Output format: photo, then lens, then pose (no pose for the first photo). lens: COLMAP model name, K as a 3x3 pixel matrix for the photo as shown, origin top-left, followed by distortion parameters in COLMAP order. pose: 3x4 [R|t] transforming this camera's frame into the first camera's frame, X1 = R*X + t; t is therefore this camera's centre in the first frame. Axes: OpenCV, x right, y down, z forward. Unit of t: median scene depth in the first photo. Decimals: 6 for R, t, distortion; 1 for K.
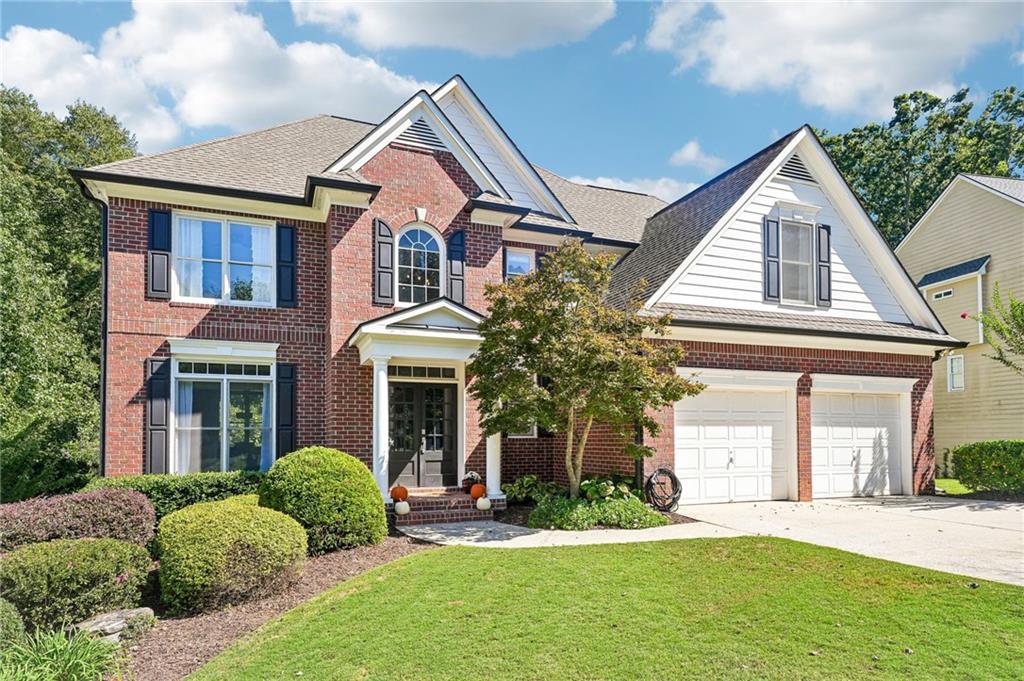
lens RADIAL K [[594.1, 0, 511.8], [0, 594.1, 354.9], [0, 0, 1]] dist [0.001352, -0.000479]
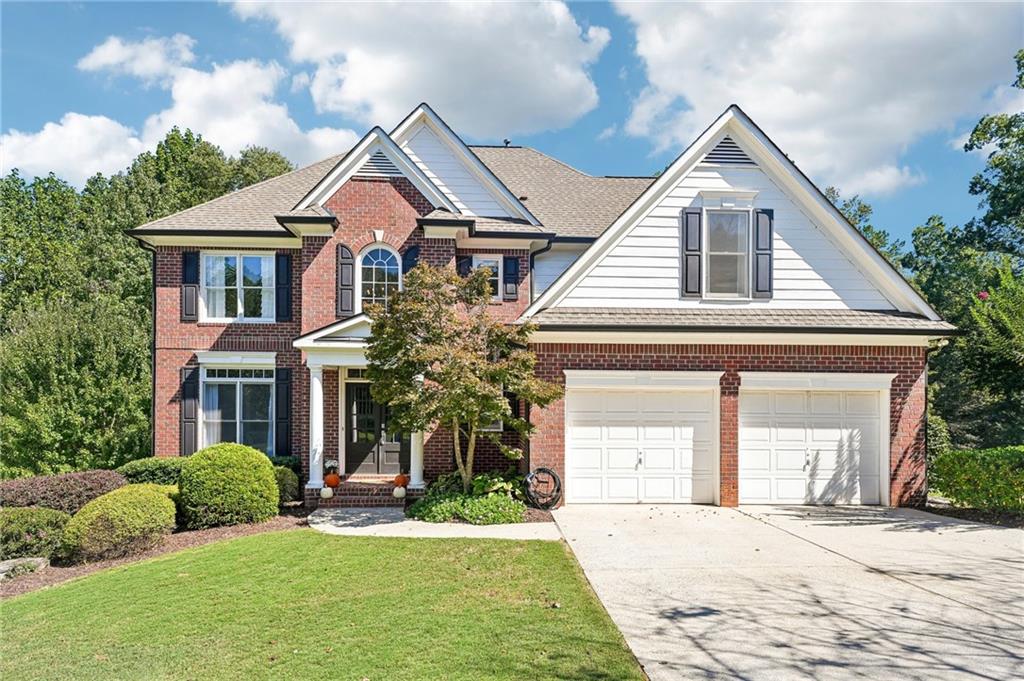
lens RADIAL K [[587.6, 0, 512.0], [0, 587.6, 340.5], [0, 0, 1]] dist [0.002398, 0.000671]
pose [[0.947595, -0.028811, -0.318171, 0.460890], [0.034173, 0.999352, 0.011283, -0.040653], [0.317640, -0.021565, 0.947966, 0.004811]]
